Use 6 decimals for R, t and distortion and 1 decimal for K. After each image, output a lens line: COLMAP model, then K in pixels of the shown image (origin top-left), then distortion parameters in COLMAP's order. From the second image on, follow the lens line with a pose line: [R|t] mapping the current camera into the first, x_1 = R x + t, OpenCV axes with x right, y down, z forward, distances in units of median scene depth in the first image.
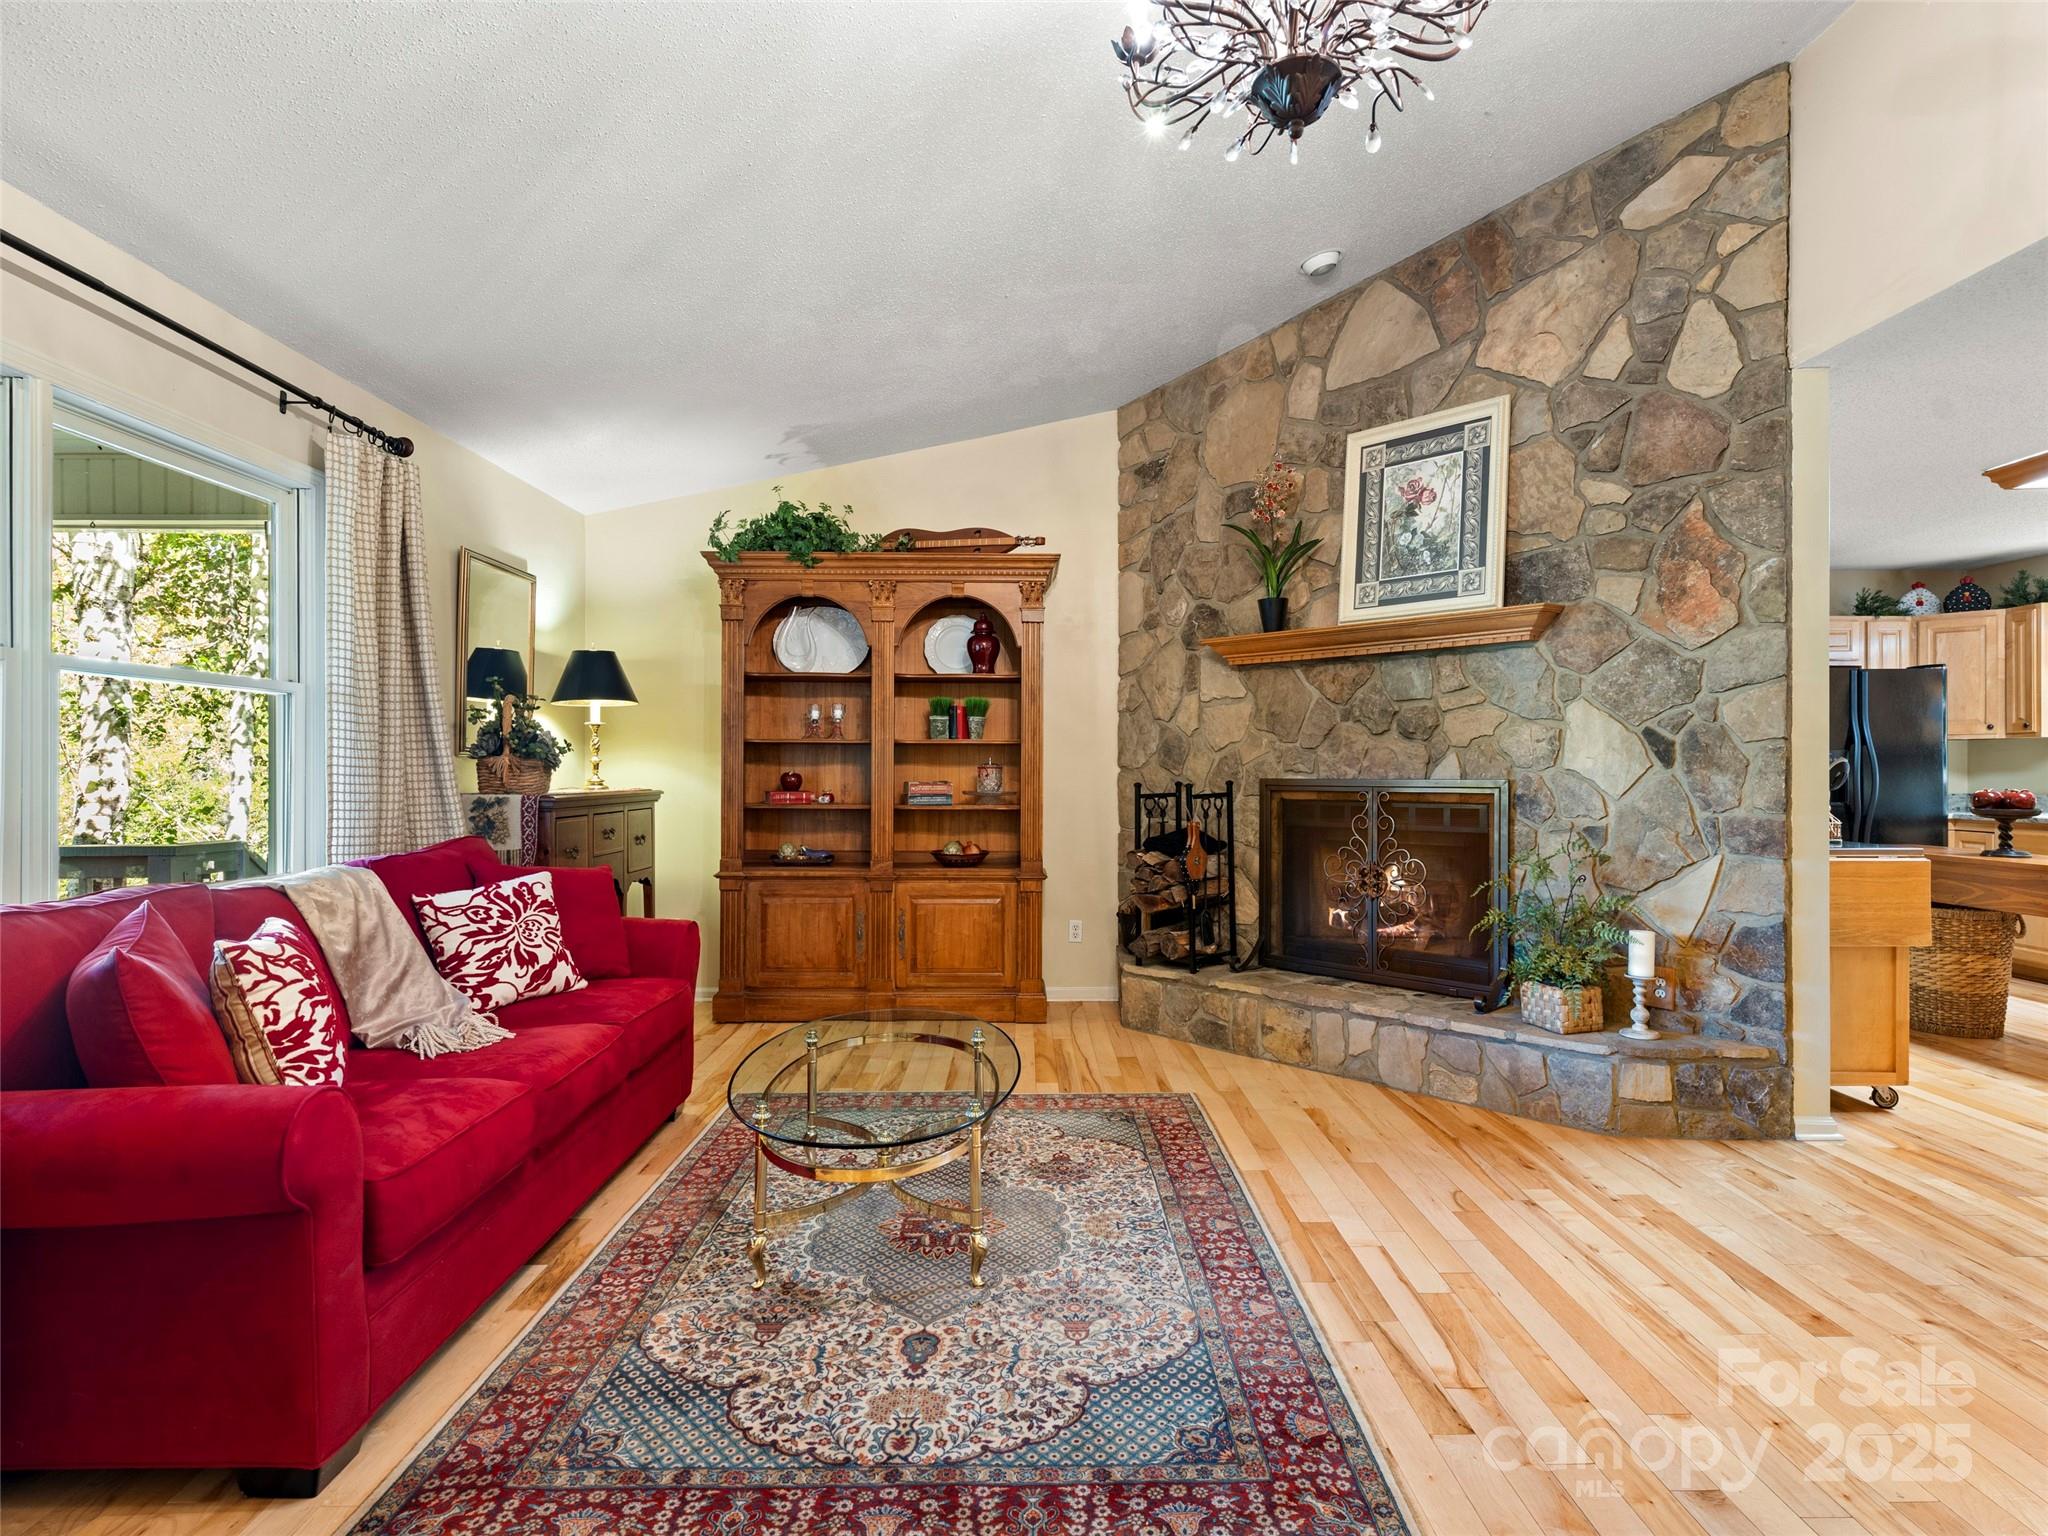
lens RADIAL K [[1089.4, 0, 1041.1], [0, 1089.4, 772.5], [0, 0, 1]] dist [-0.001256, 0.001838]
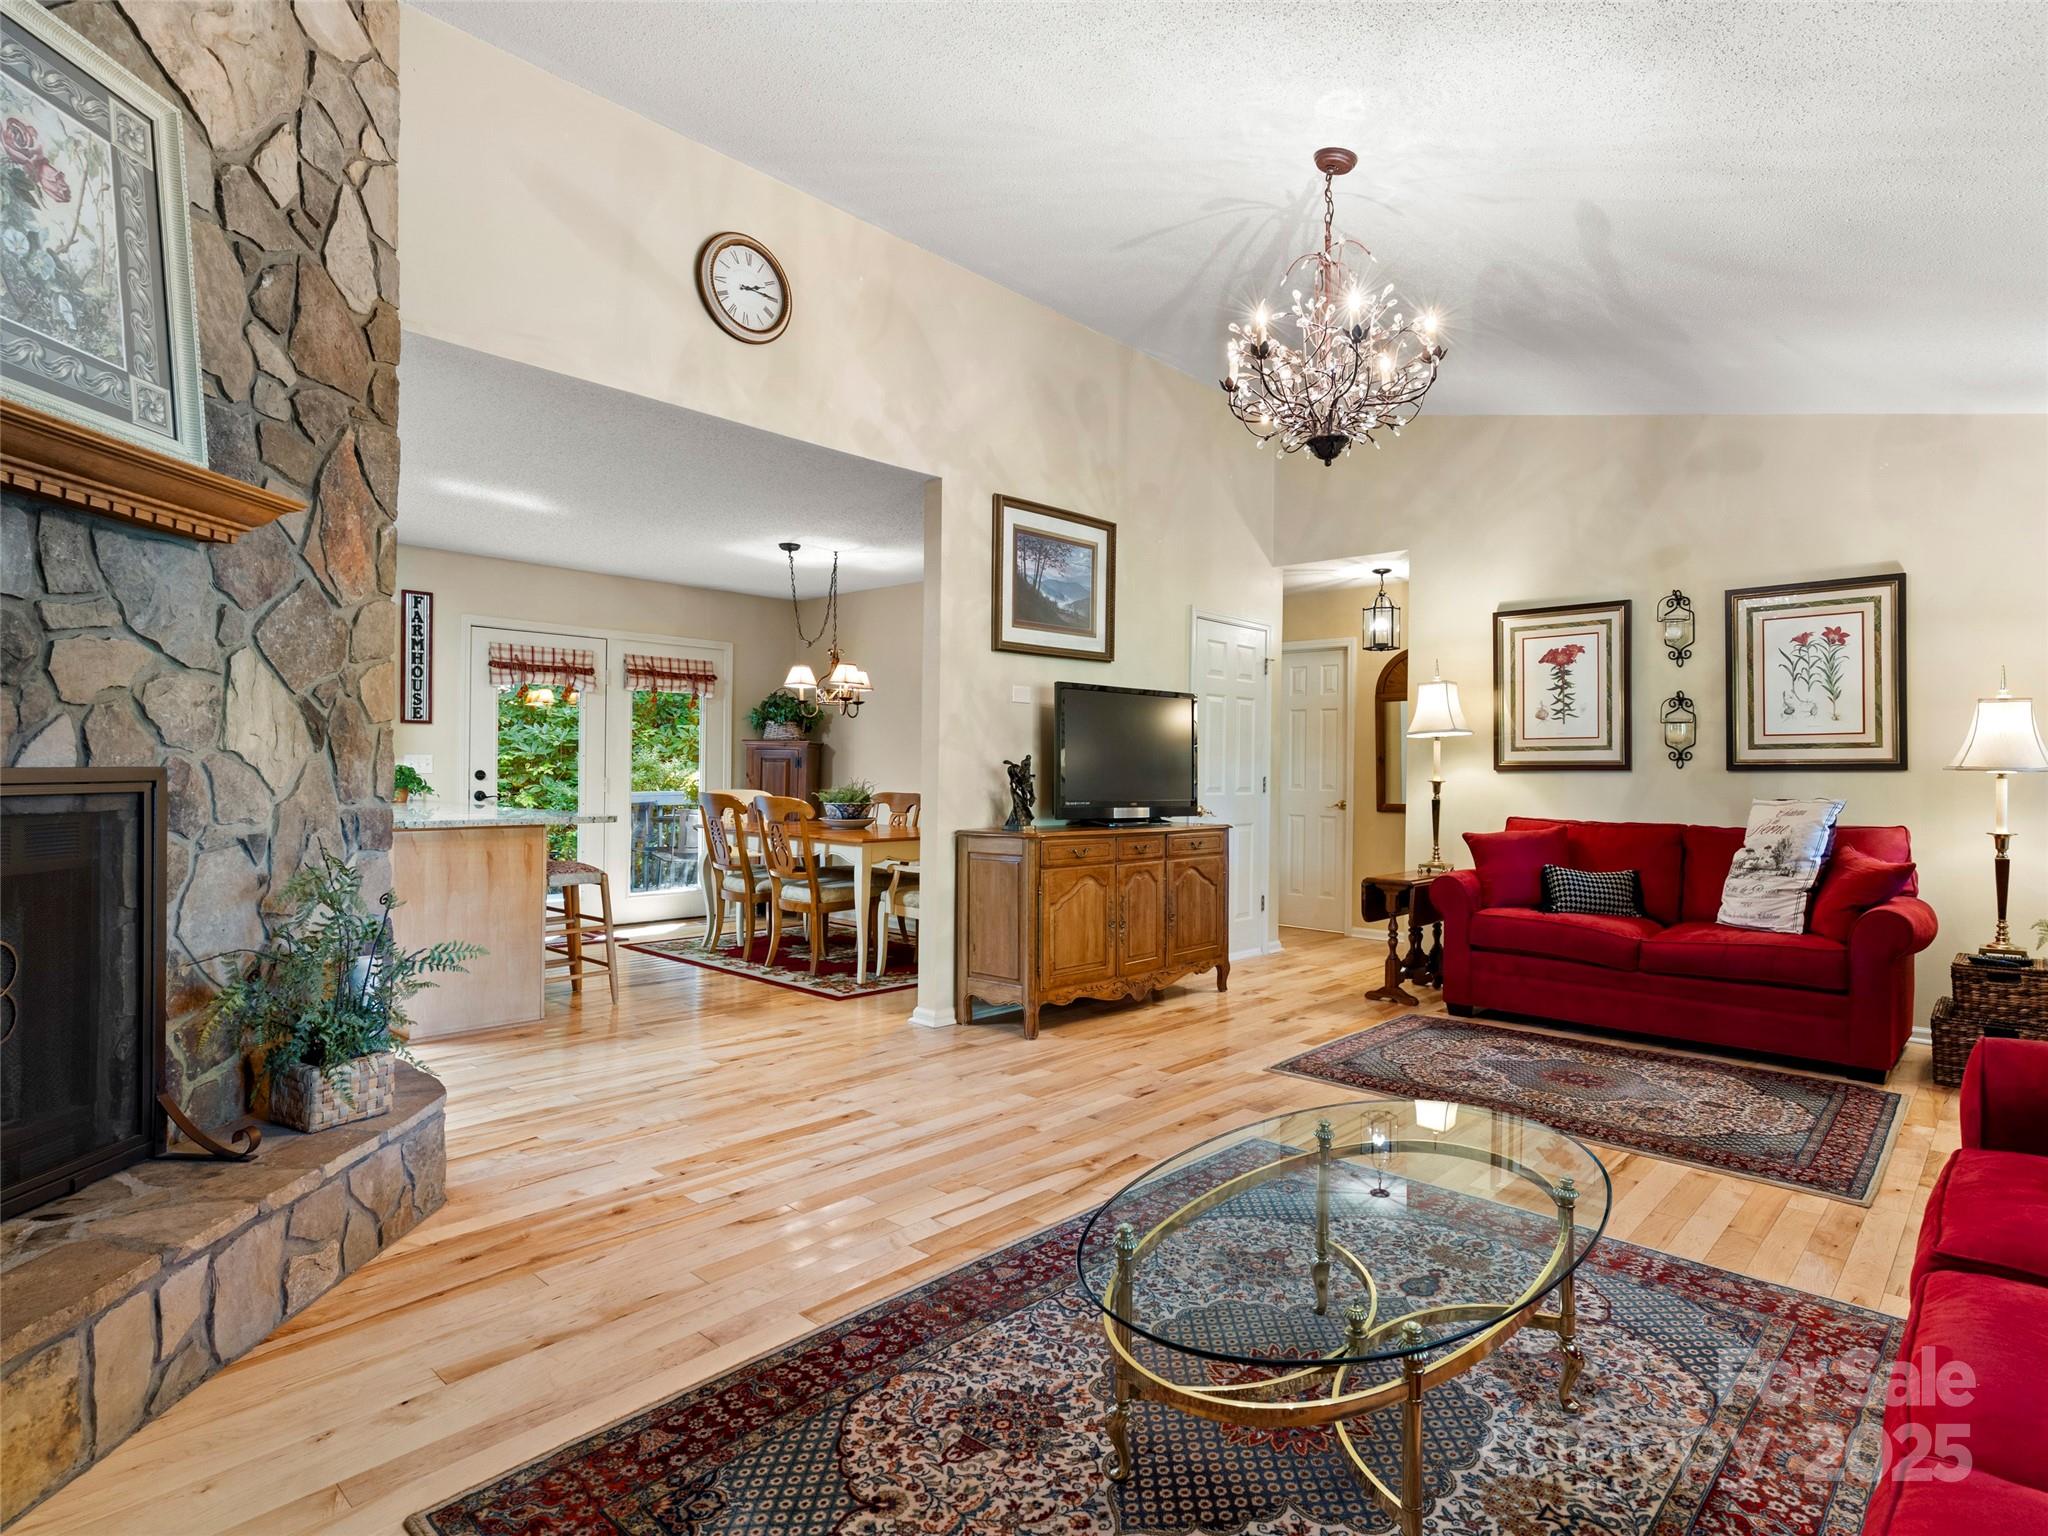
lens RADIAL K [[1089.4, 0, 1045.8], [0, 1089.4, 771.4], [0, 0, 1]] dist [-0.001256, 0.001838]
pose [[-0.724620, -0.010480, 0.689069, -0.316801], [-0.009696, 0.999940, 0.005012, 0.001257], [-0.689081, -0.003050, -0.724678, 1.107799]]
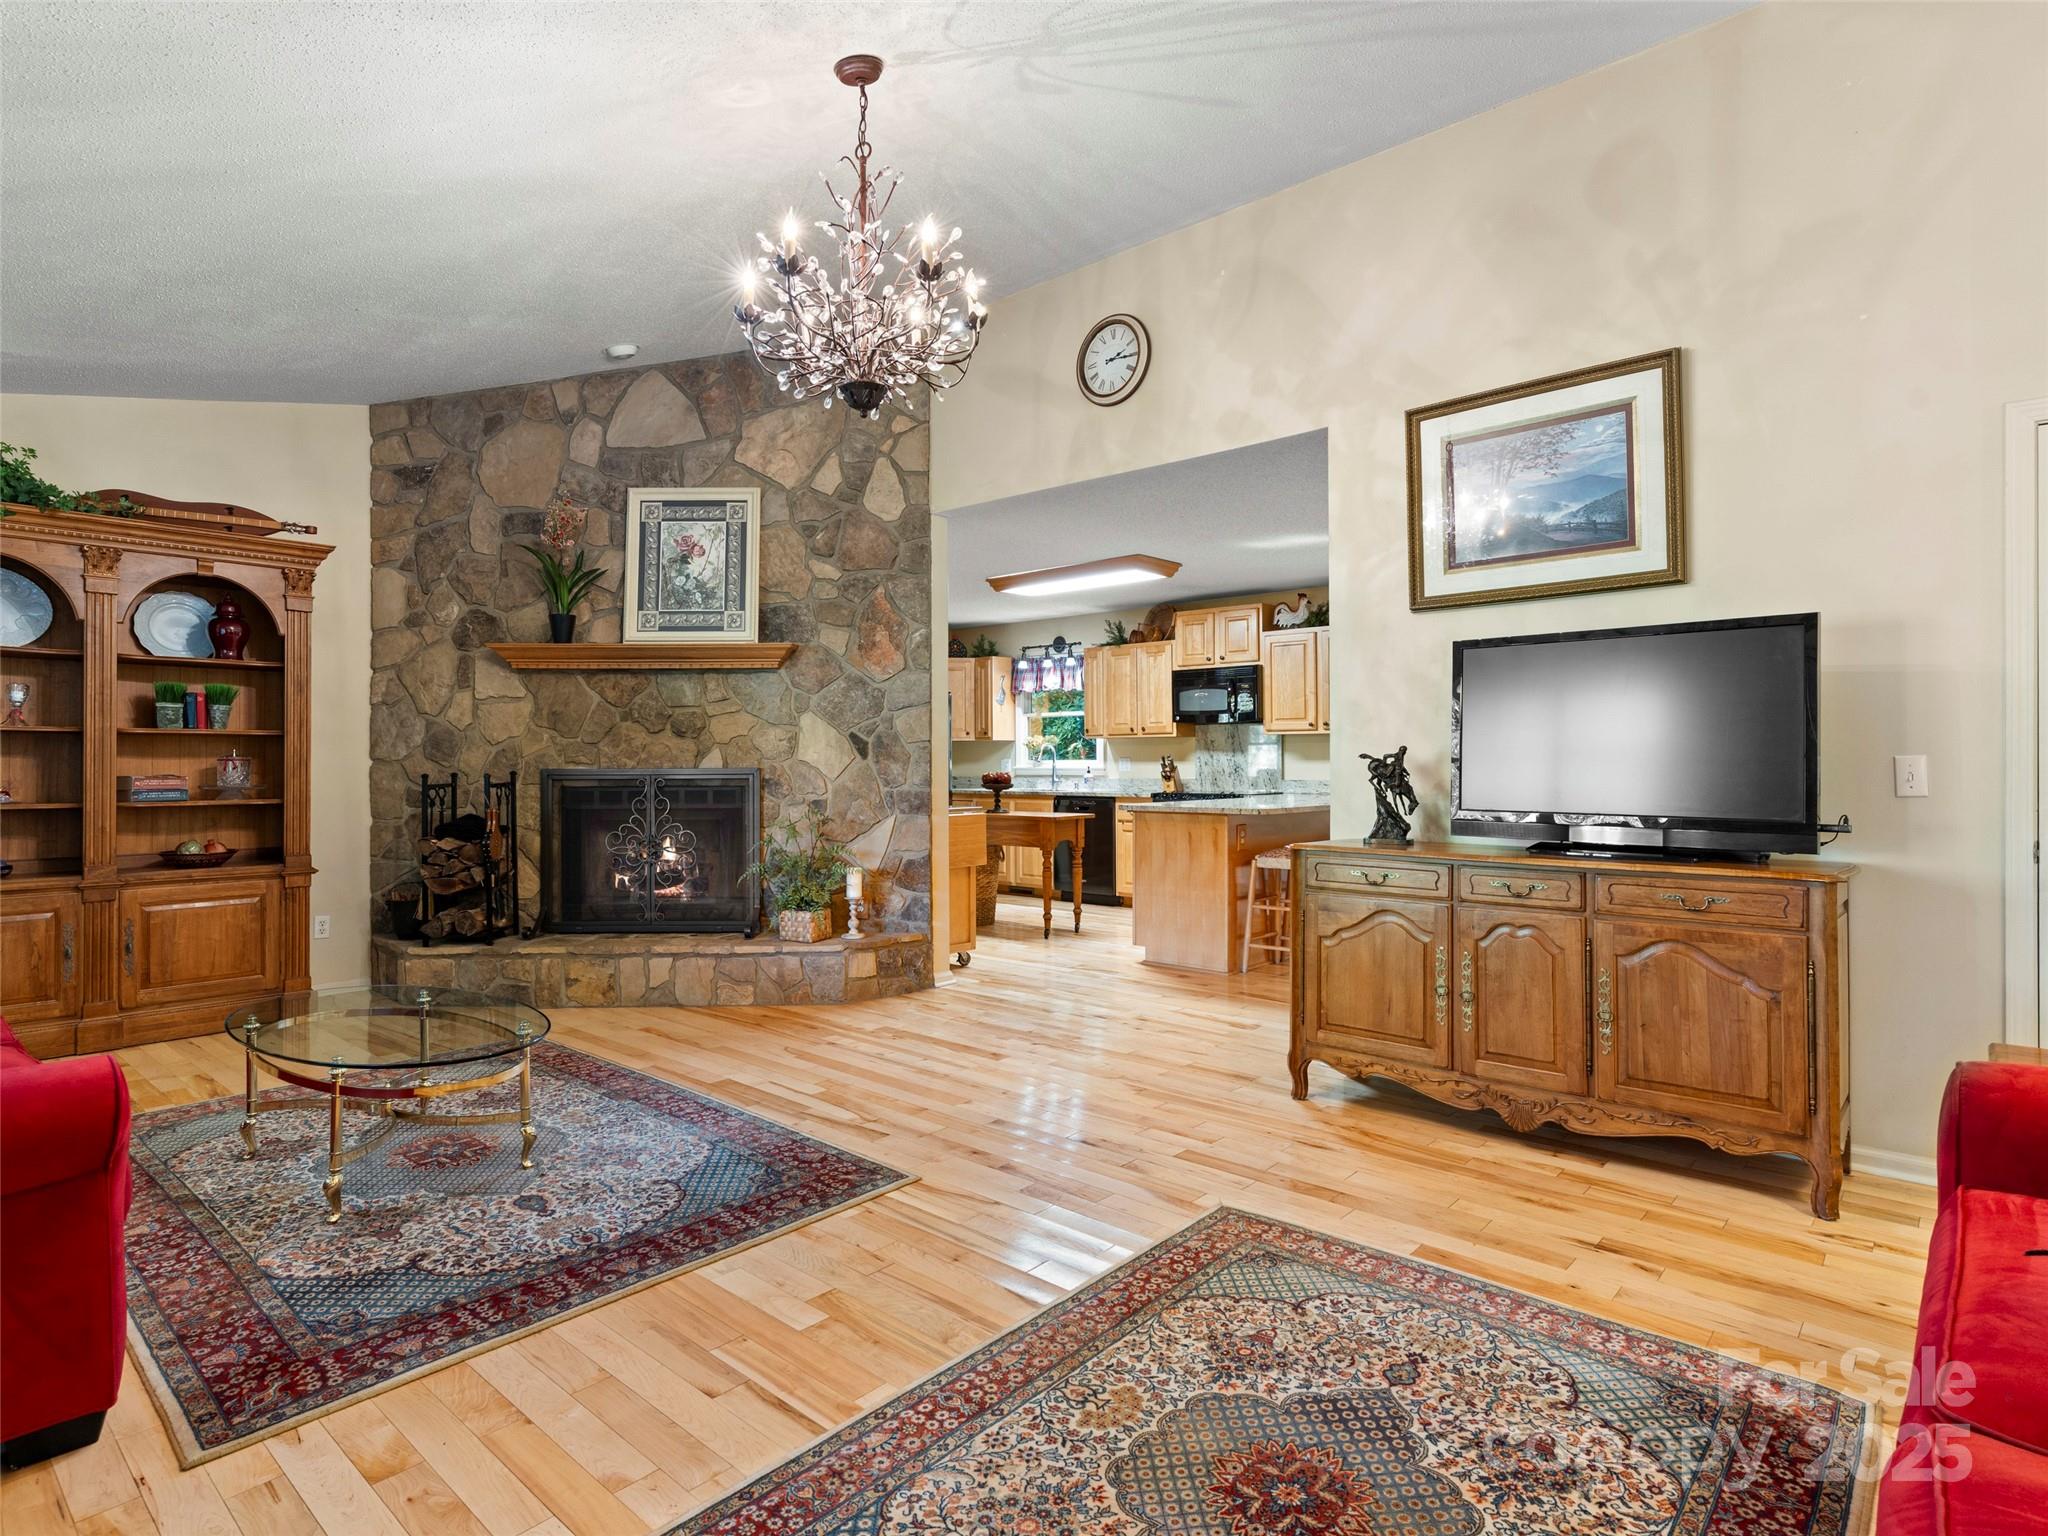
lens RADIAL K [[1089.4, 0, 1014.7], [0, 1089.4, 757.2], [0, 0, 1]] dist [-0.001256, 0.001838]
pose [[0.678800, 0.000998, 0.734322, -0.363731], [0.004852, 0.999971, -0.005844, 0.002599], [-0.734307, 0.007529, 0.678776, -0.168233]]
